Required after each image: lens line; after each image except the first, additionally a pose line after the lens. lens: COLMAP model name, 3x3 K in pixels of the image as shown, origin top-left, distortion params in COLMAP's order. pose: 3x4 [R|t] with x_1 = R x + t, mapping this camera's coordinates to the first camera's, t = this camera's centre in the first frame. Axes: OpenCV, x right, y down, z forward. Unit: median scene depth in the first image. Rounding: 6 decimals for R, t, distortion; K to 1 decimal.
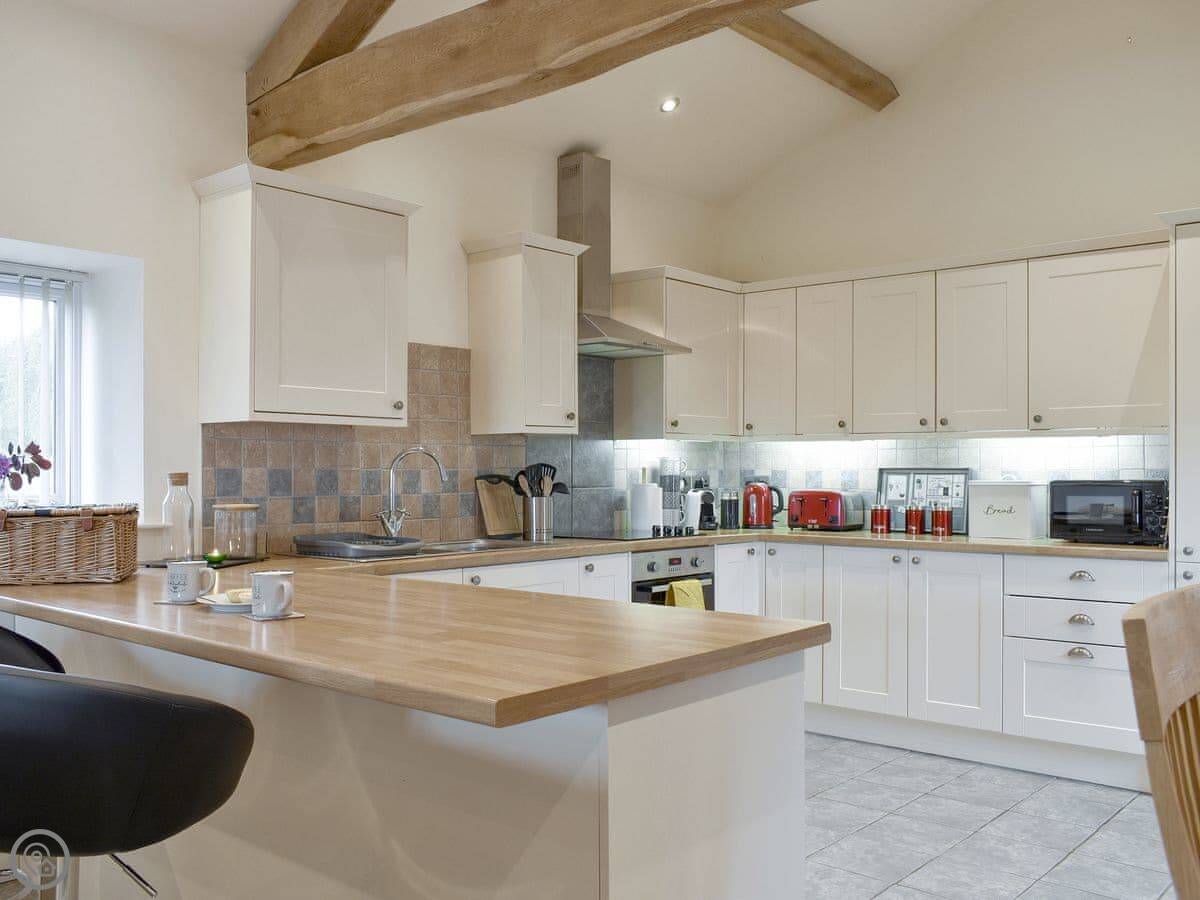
lens RADIAL K [[1008.2, 0, 635.9], [0, 1008.2, 454.8], [0, 0, 1]] dist [-0.016267, 0.001165]
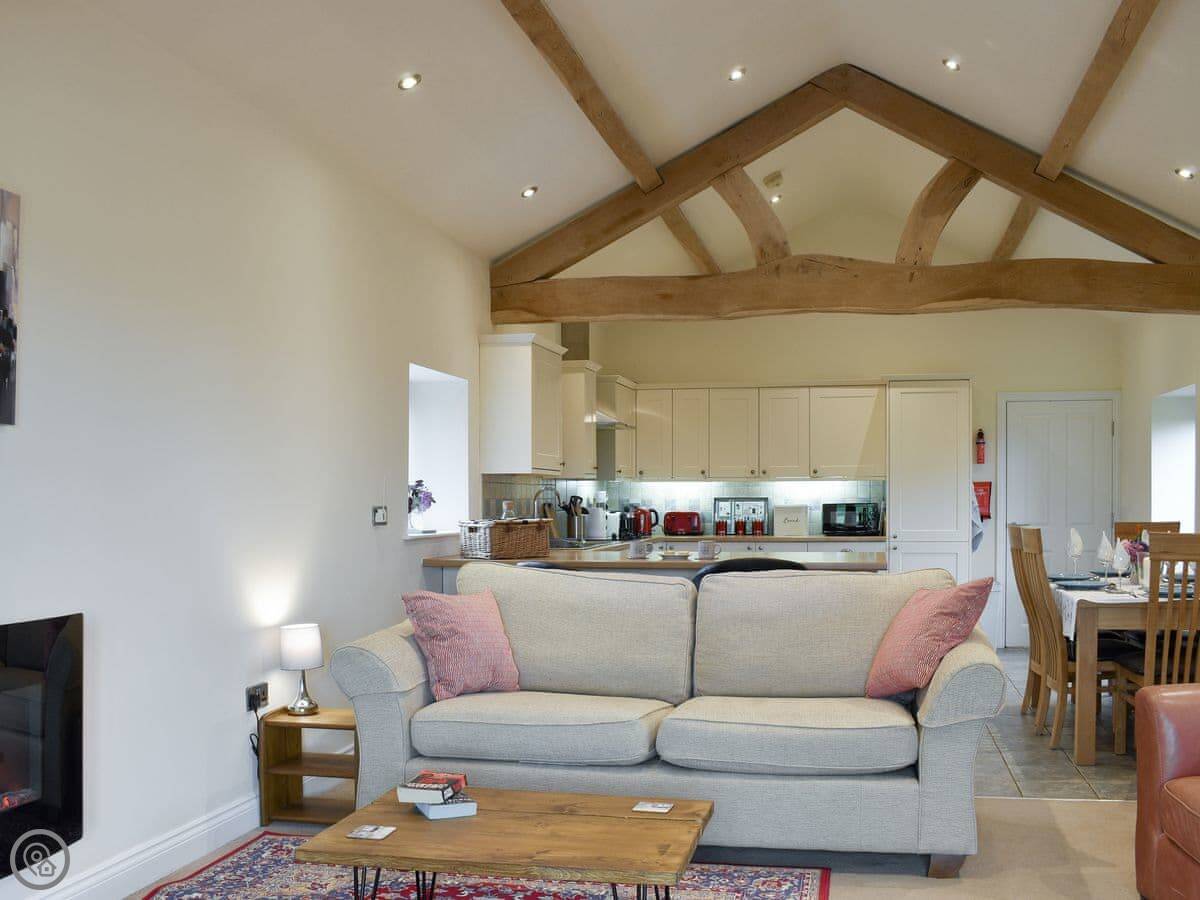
lens RADIAL K [[1119.8, 0, 615.3], [0, 1119.8, 474.3], [0, 0, 1]] dist [-0.033068, -0.002852]
pose [[0.868574, 0.005110, 0.495534, -0.883964], [-0.001538, 0.999970, -0.007617, -0.012332], [-0.495558, 0.005854, 0.868555, -0.587464]]
